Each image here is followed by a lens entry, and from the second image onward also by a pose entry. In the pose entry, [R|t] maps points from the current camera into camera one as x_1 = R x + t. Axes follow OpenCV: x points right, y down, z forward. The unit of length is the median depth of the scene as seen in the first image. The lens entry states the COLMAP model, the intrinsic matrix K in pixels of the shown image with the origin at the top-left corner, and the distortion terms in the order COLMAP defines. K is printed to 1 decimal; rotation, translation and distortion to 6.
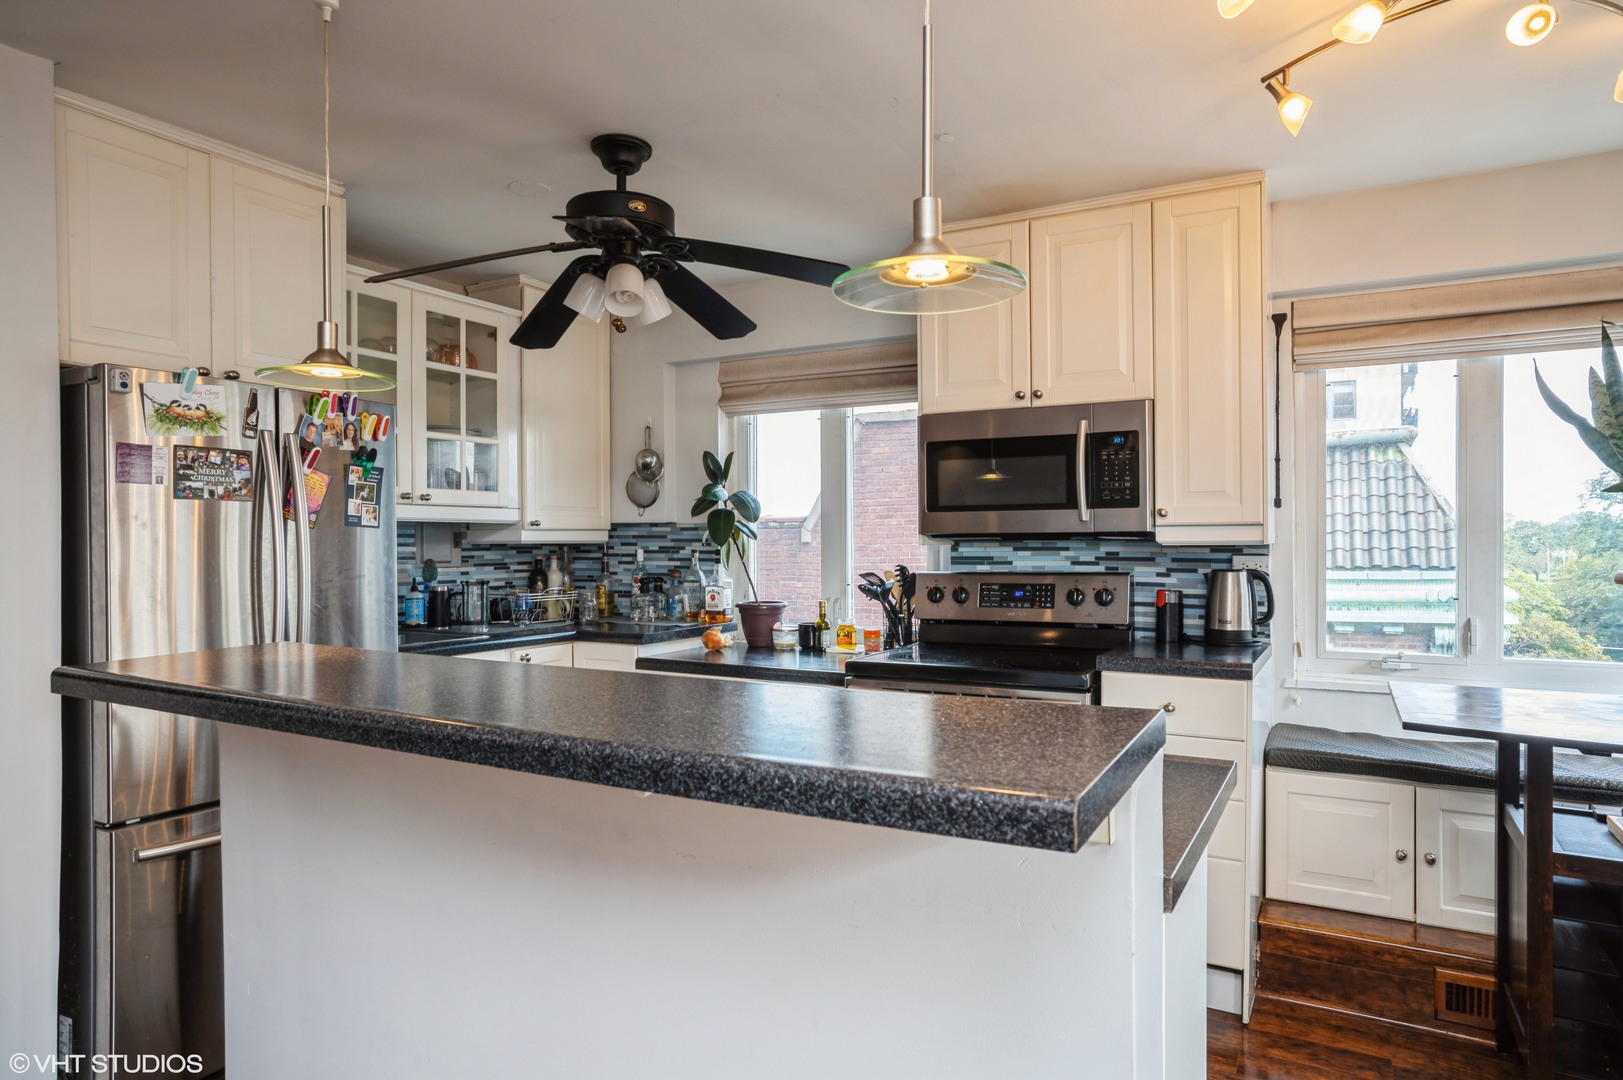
lens RADIAL K [[984.7, 0, 811.6], [0, 984.7, 541.7], [0, 0, 1]] dist [0.003016, 0.002553]
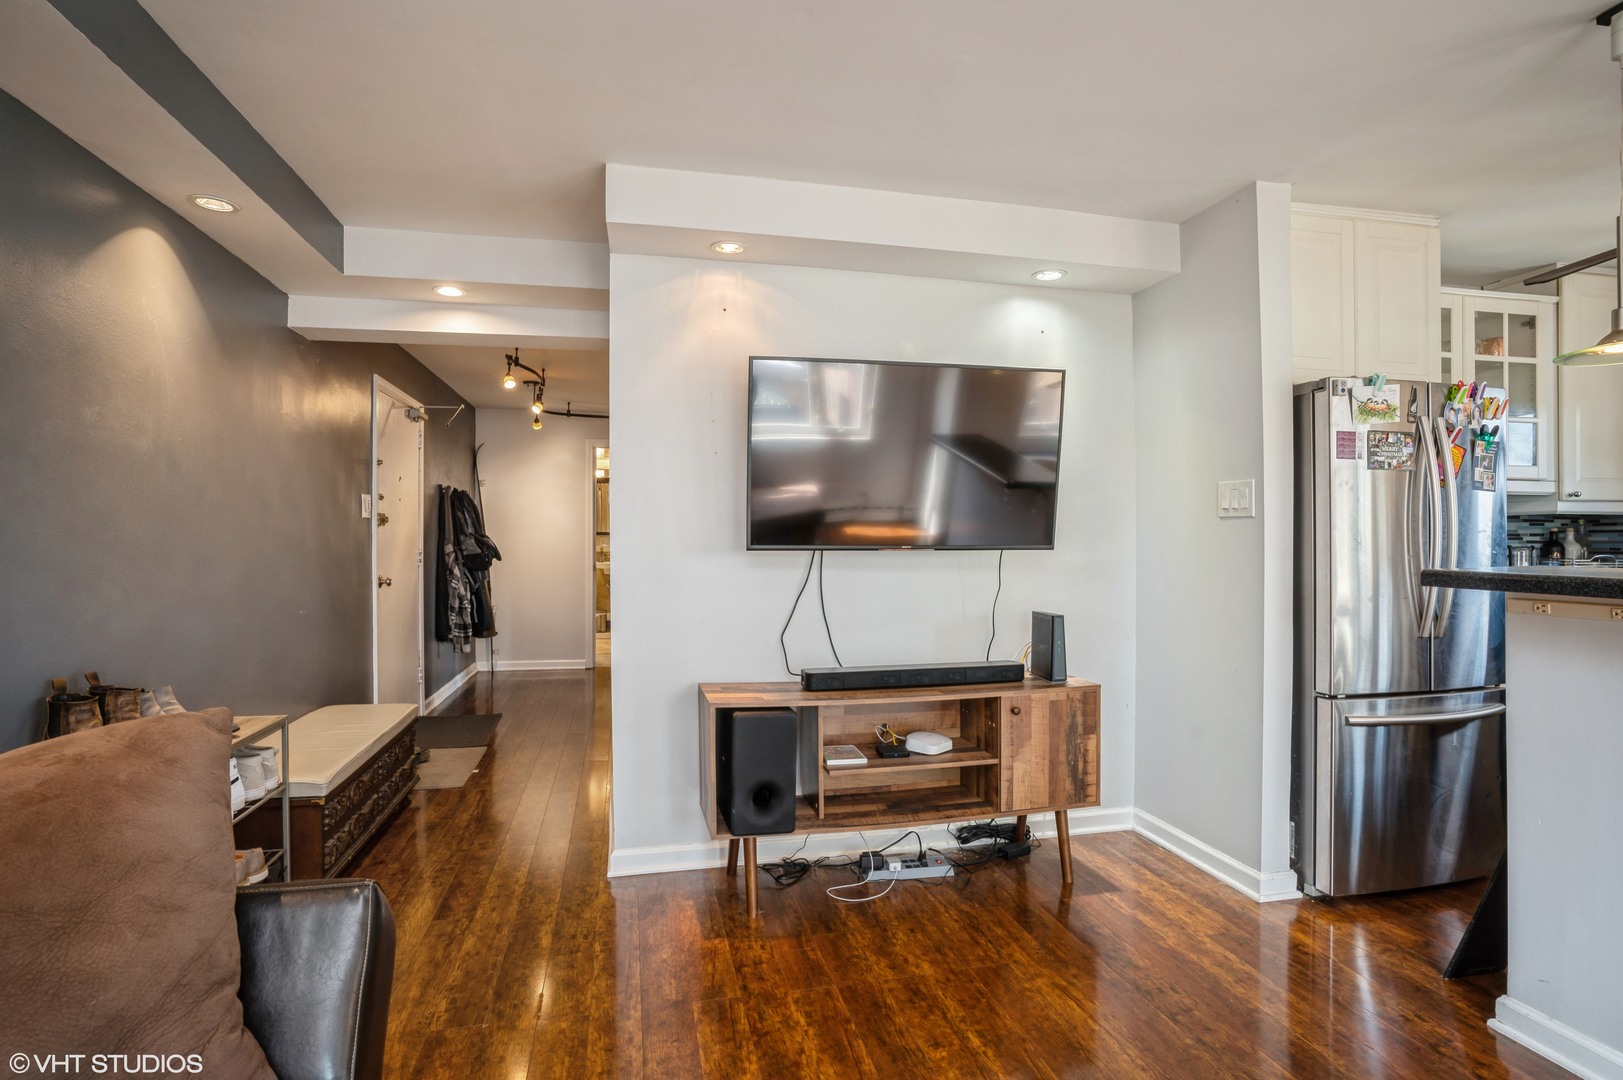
lens RADIAL K [[820.9, 0, 811.8], [0, 820.9, 535.0], [0, 0, 1]] dist [-0.000742, -0.000097]
pose [[0.671406, 0.000655, -0.741090, -0.277831], [-0.004407, 0.999985, -0.003108, 0.049151], [0.741077, 0.005353, 0.671399, -0.312097]]
